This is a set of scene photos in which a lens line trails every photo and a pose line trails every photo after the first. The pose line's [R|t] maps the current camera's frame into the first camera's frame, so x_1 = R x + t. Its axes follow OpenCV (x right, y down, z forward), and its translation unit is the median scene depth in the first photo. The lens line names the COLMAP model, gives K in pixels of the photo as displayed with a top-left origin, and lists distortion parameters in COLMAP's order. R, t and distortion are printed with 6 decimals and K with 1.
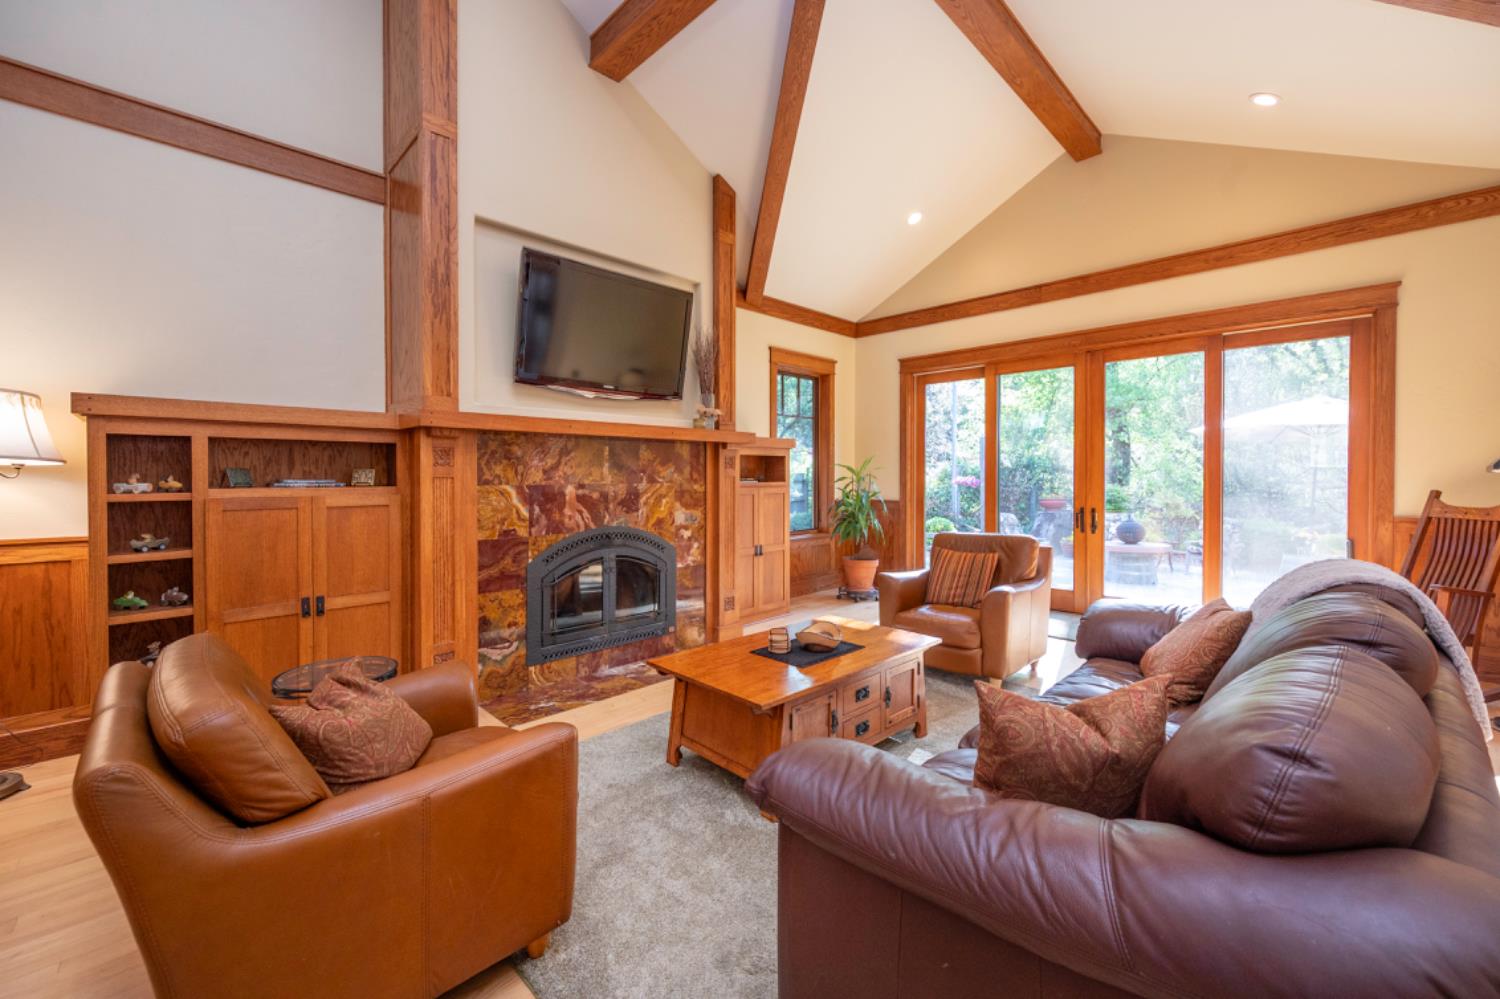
lens RADIAL K [[599.5, 0, 748.4], [0, 599.5, 489.9], [0, 0, 1]] dist [0.001564, -0.000224]
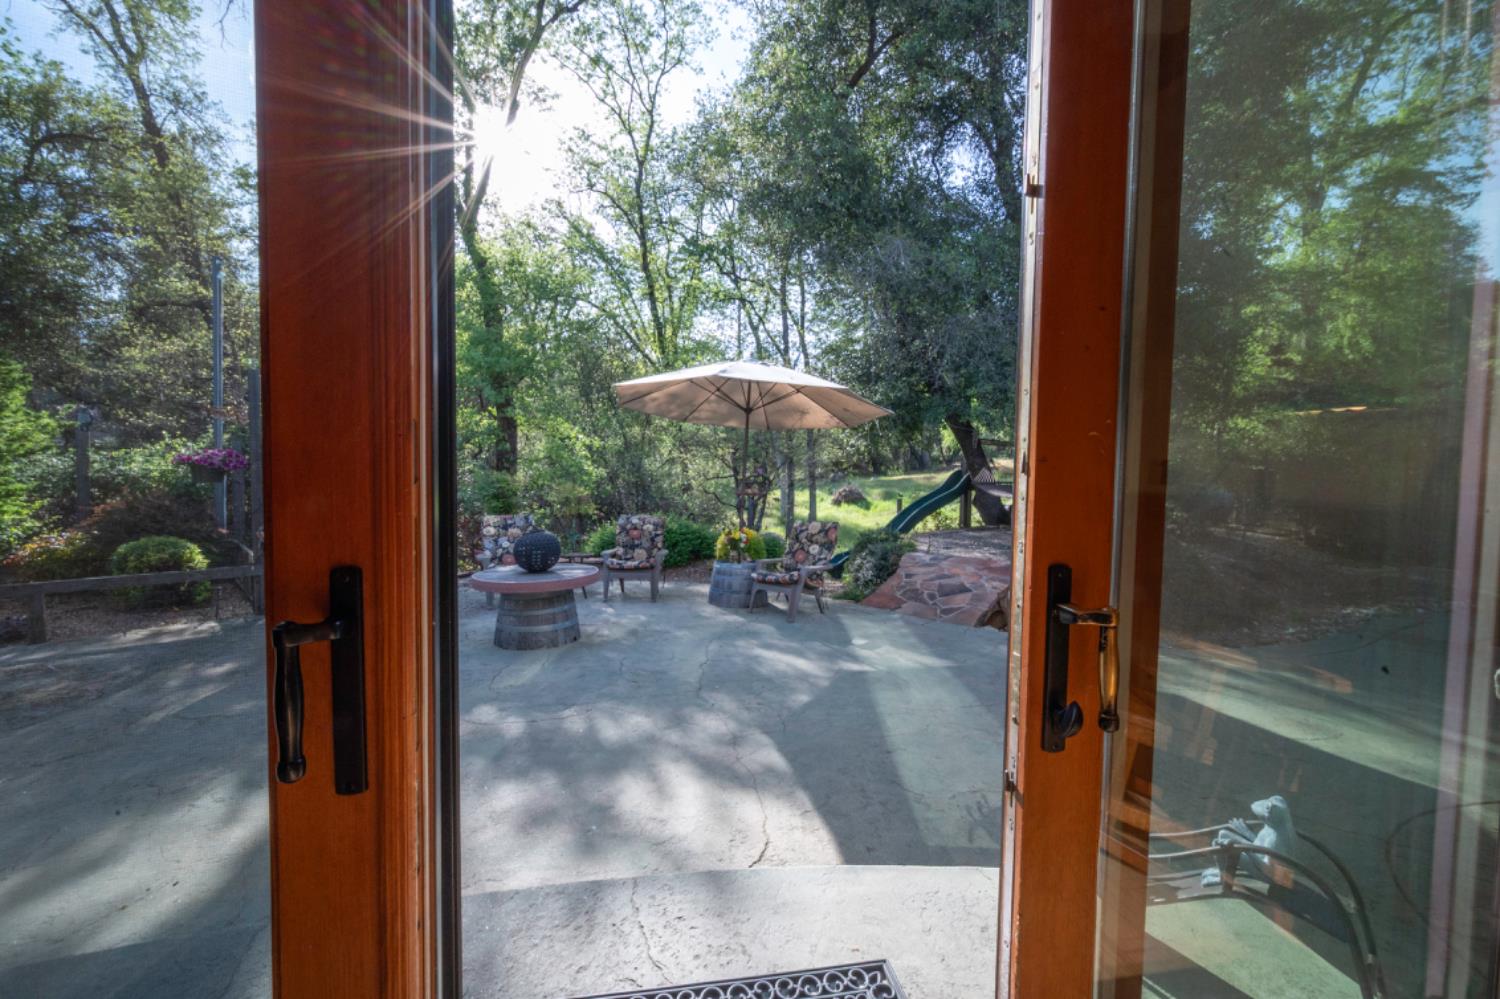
lens RADIAL K [[599.5, 0, 740.2], [0, 599.5, 502.1], [0, 0, 1]] dist [0.001564, -0.000224]
pose [[0.589726, -0.016893, 0.807427, 0.237199], [-0.004924, 0.999687, 0.024513, 0.007764], [-0.807588, -0.018432, 0.589458, 0.411582]]
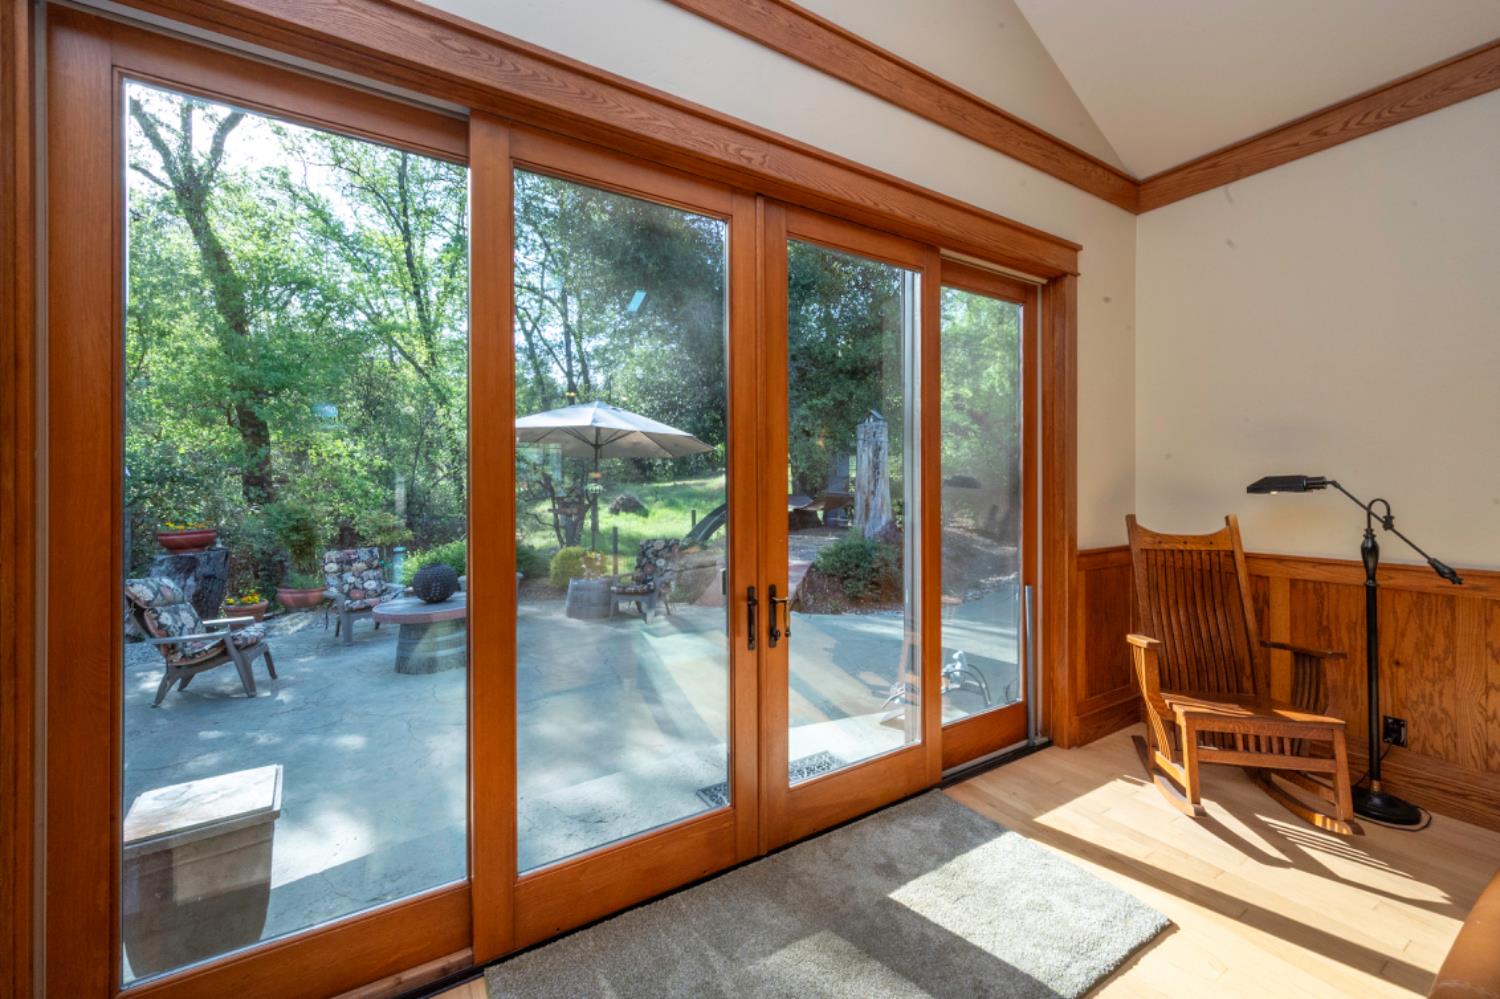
lens RADIAL K [[599.5, 0, 763.8], [0, 599.5, 490.7], [0, 0, 1]] dist [0.001564, -0.000224]
pose [[0.217378, -0.001711, 0.976086, 0.087404], [0.021067, 0.999774, -0.002939, -0.012492], [-0.975860, 0.021202, 0.217364, 0.423666]]
